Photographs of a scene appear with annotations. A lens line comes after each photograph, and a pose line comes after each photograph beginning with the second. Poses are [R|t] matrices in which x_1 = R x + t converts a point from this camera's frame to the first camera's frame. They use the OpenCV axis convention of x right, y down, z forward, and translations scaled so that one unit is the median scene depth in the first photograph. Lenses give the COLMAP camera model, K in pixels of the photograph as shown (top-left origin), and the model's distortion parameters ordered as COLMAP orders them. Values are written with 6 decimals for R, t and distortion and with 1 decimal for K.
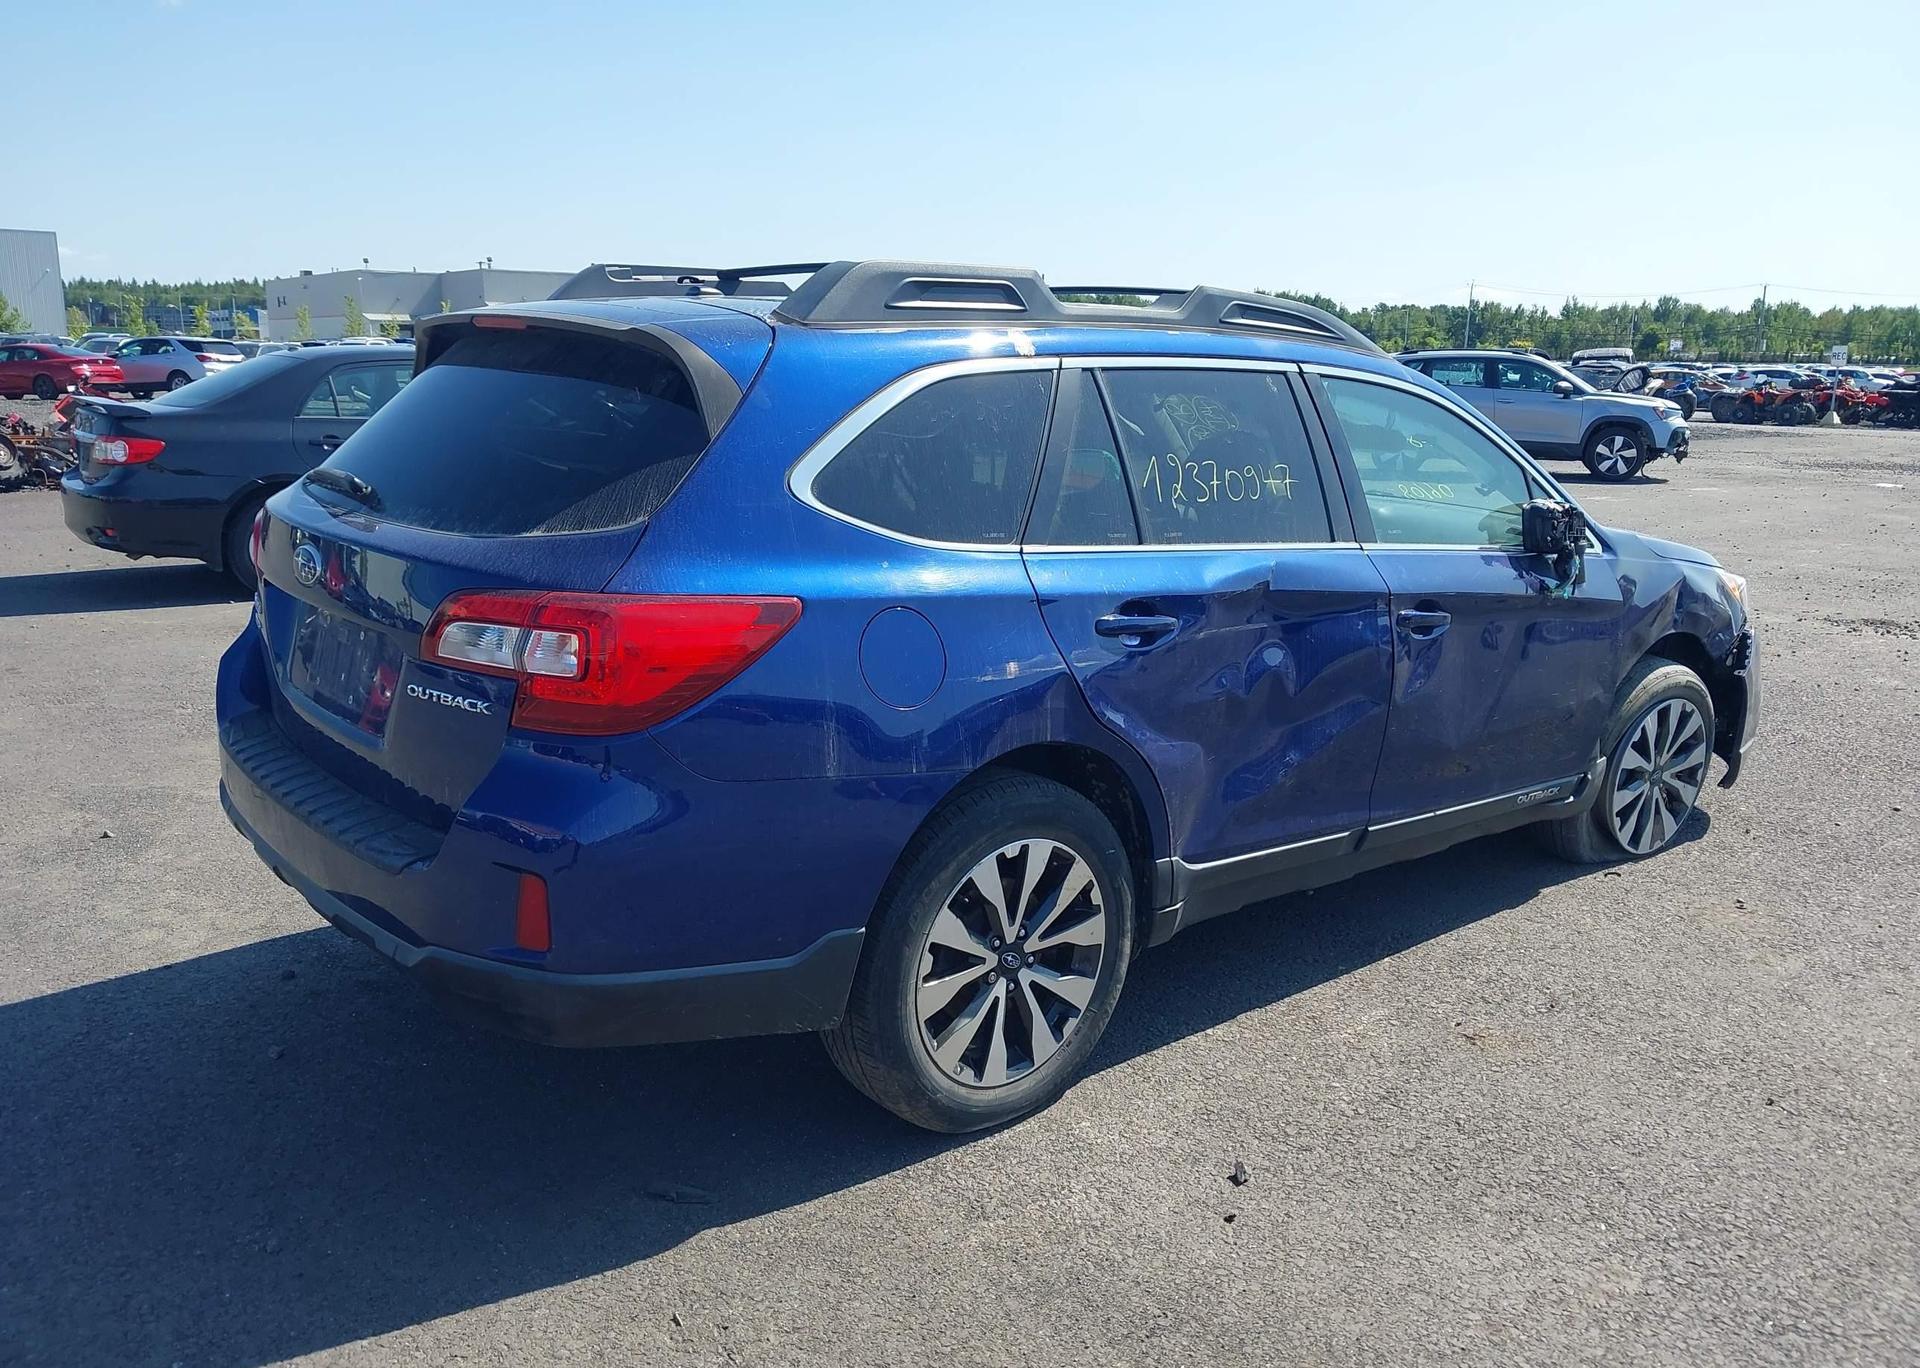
lens RADIAL K [[1580.3, 0, 960.0], [0, 1580.3, 684.0], [0, 0, 1]] dist [0.045026, -0.062425]
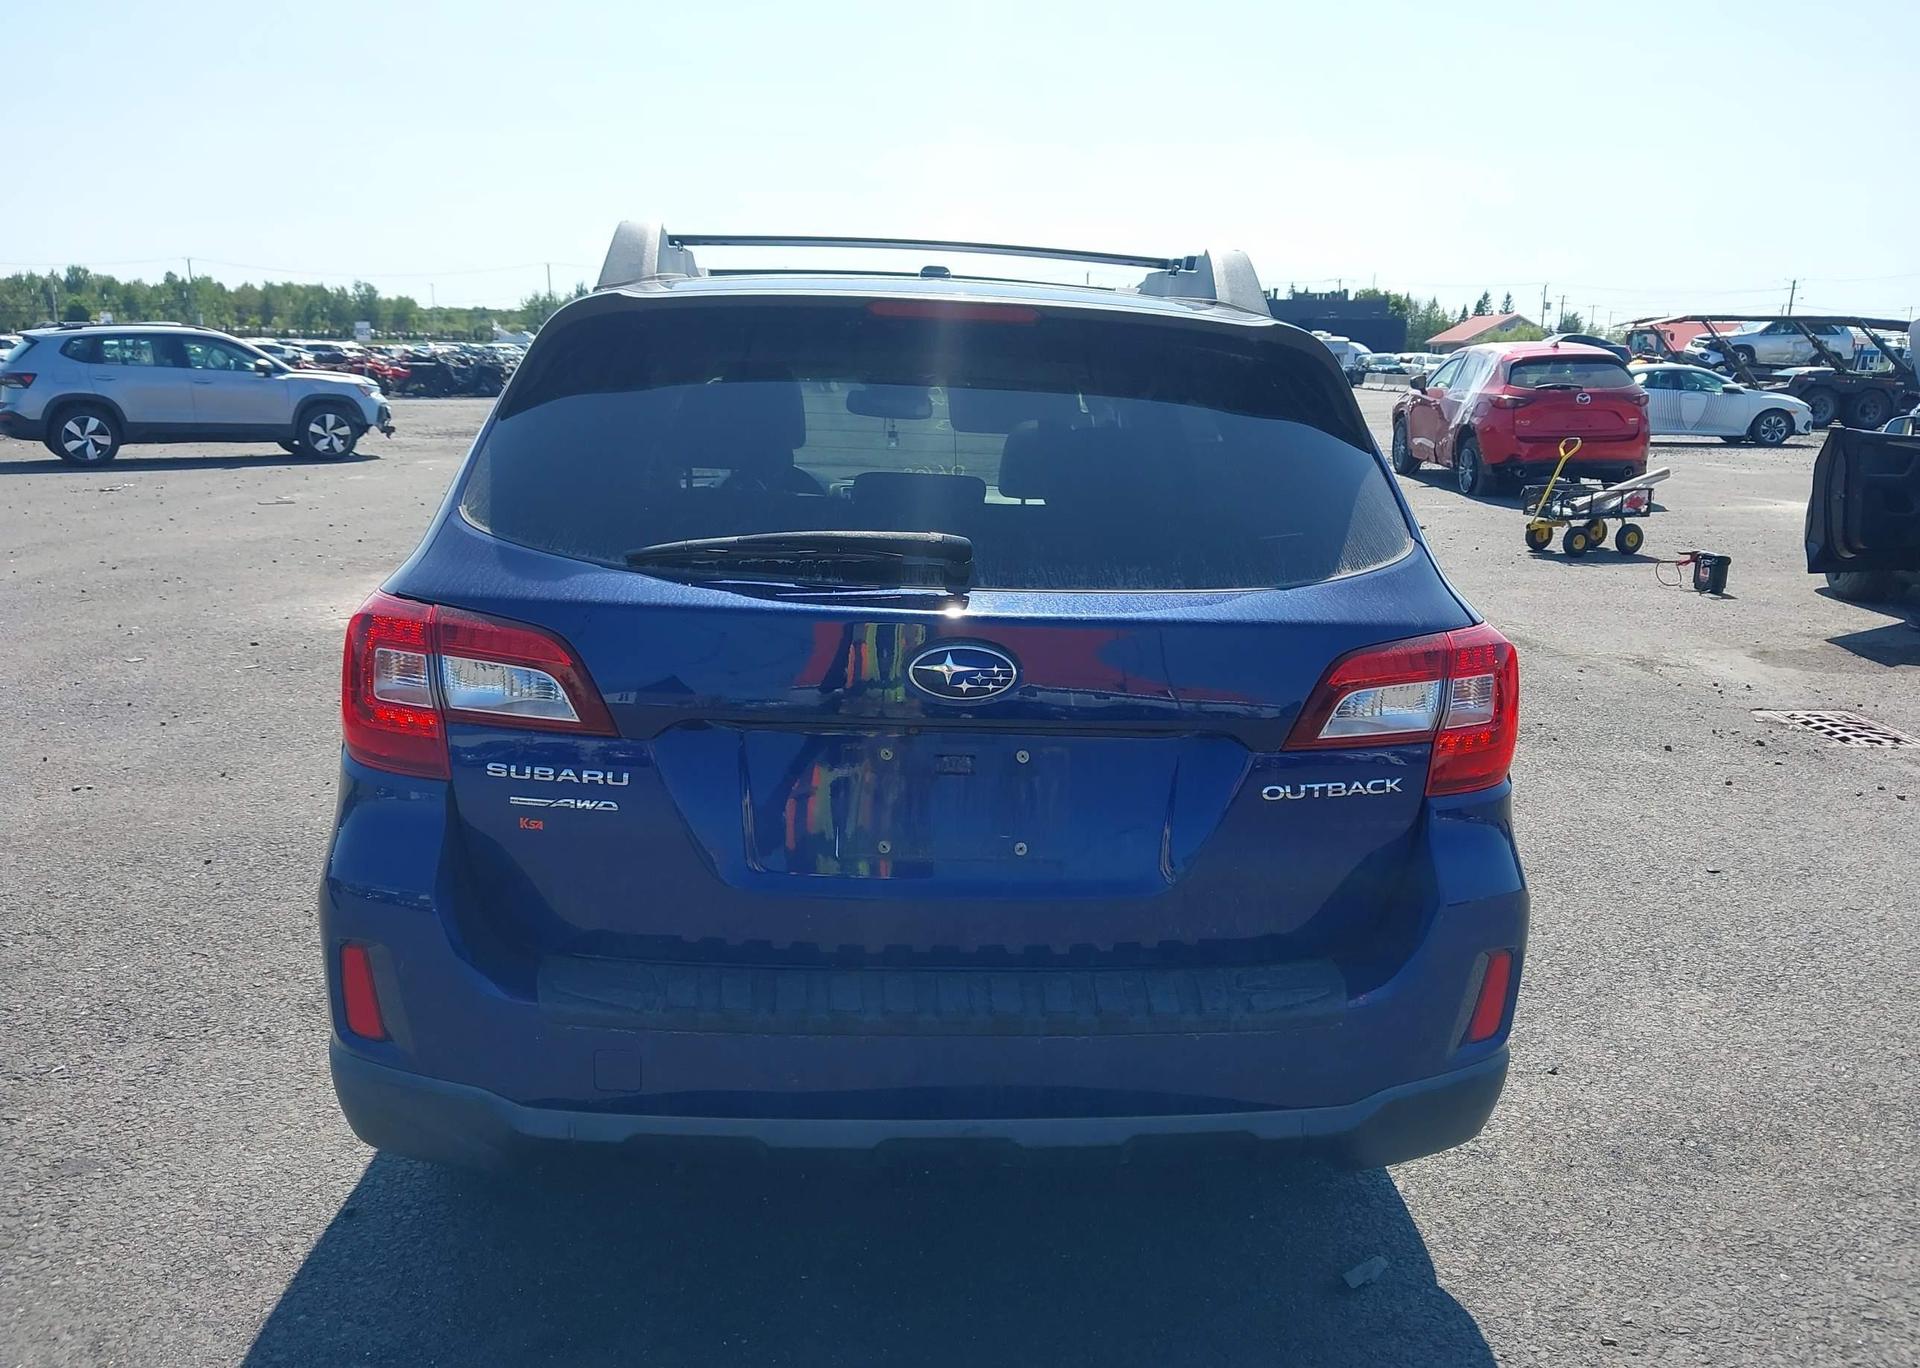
lens RADIAL K [[1580.3, 0, 960.0], [0, 1580.3, 684.0], [0, 0, 1]] dist [0.045026, -0.062425]
pose [[0.594184, -0.172965, 0.785512, -0.708829], [0.160132, 0.982493, 0.095210, -0.099618], [-0.788228, 0.069213, 0.611479, 0.434284]]
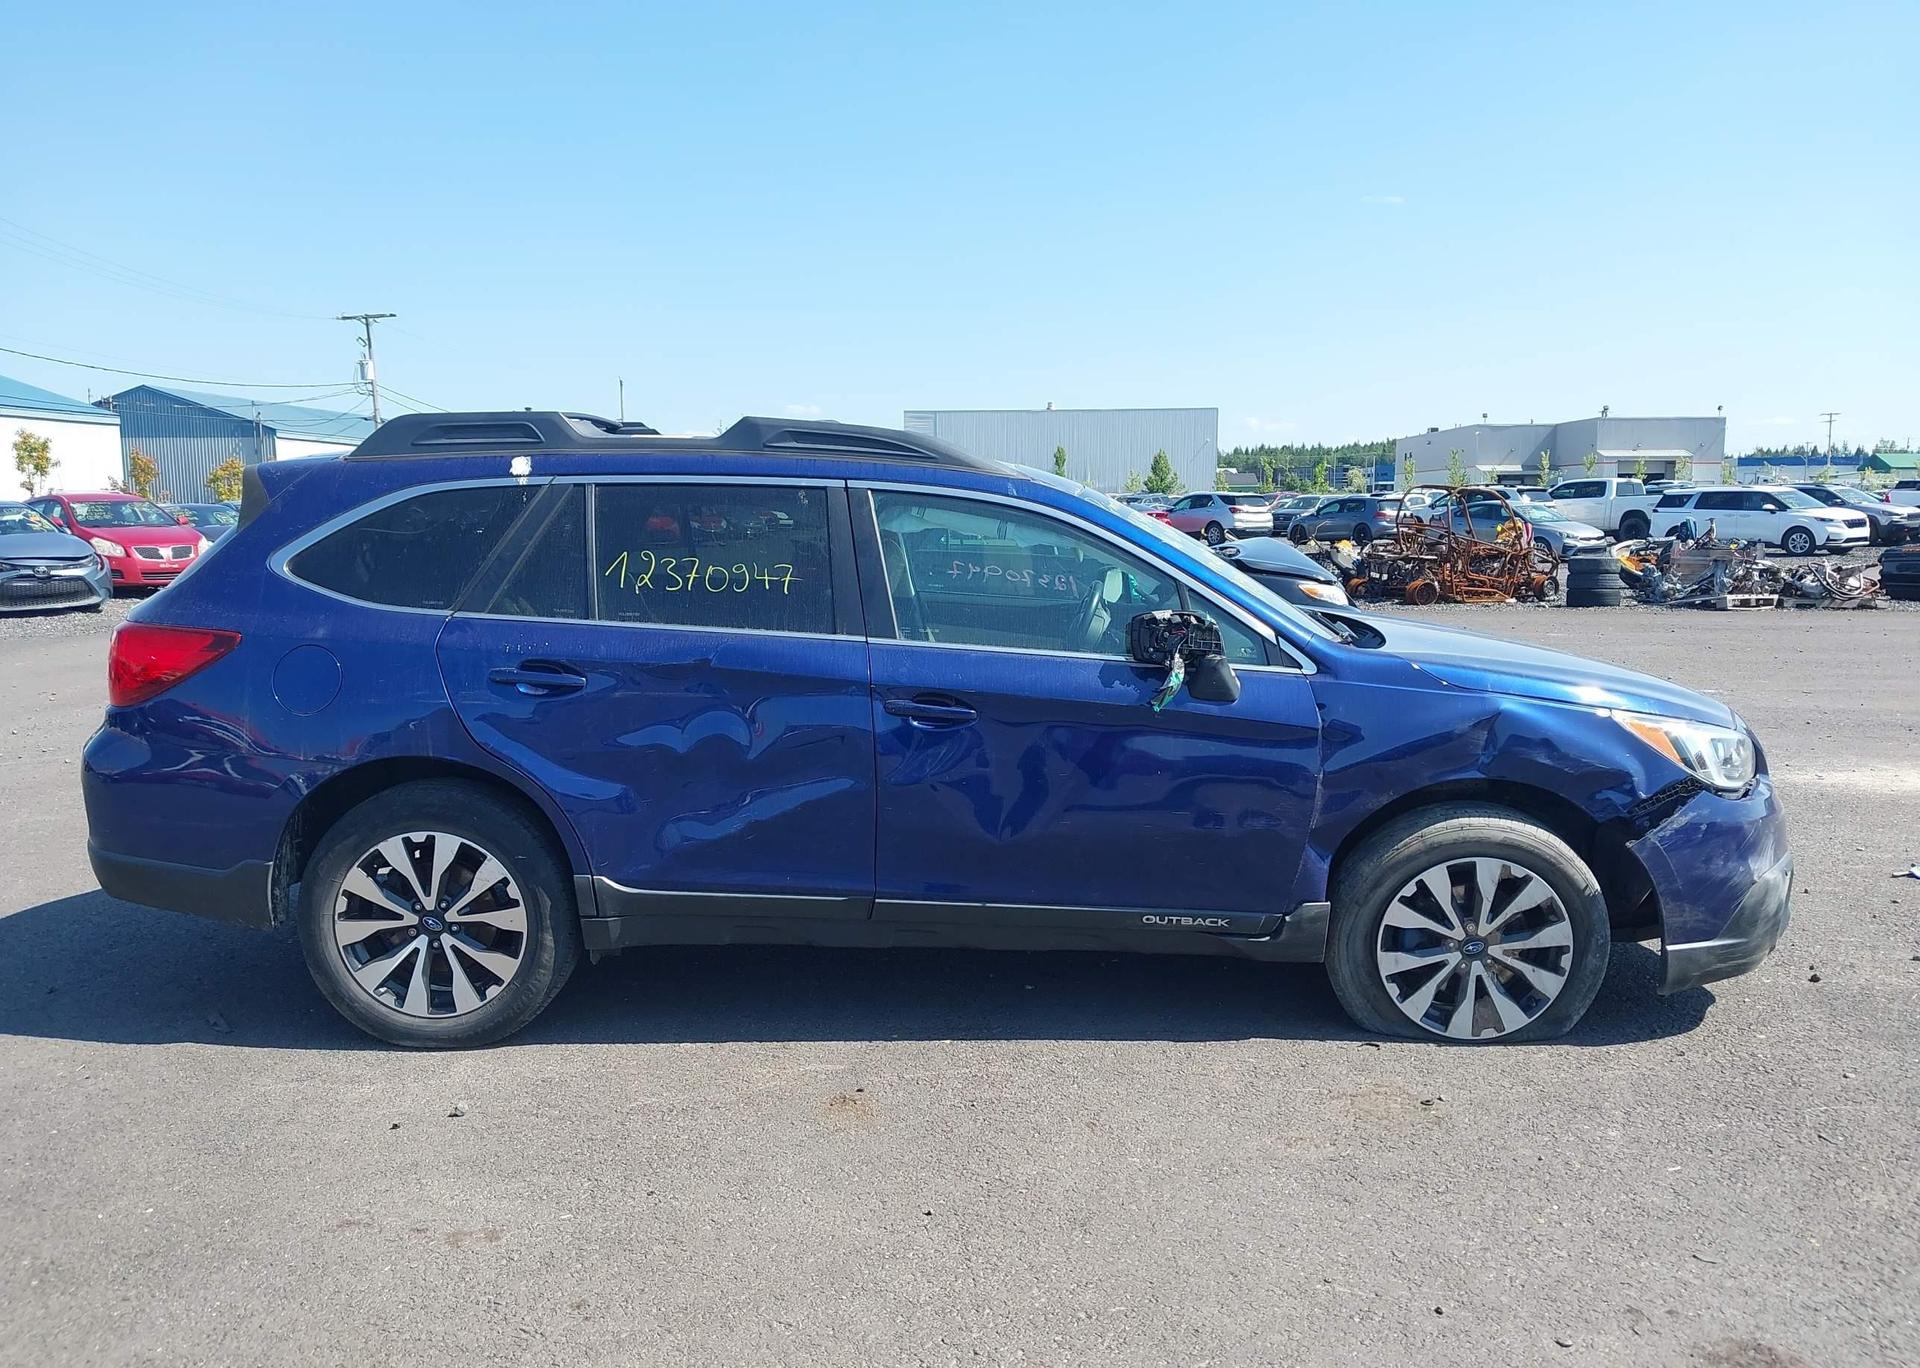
lens RADIAL K [[1576.2, 0, 960.0], [0, 1576.2, 684.0], [0, 0, 1]] dist [0.047580, -0.076962]
pose [[0.744350, 0.056694, -0.665379, 1.009059], [-0.118166, 0.991849, -0.047679, -0.011364], [0.657252, 0.114115, 0.744982, 0.227159]]
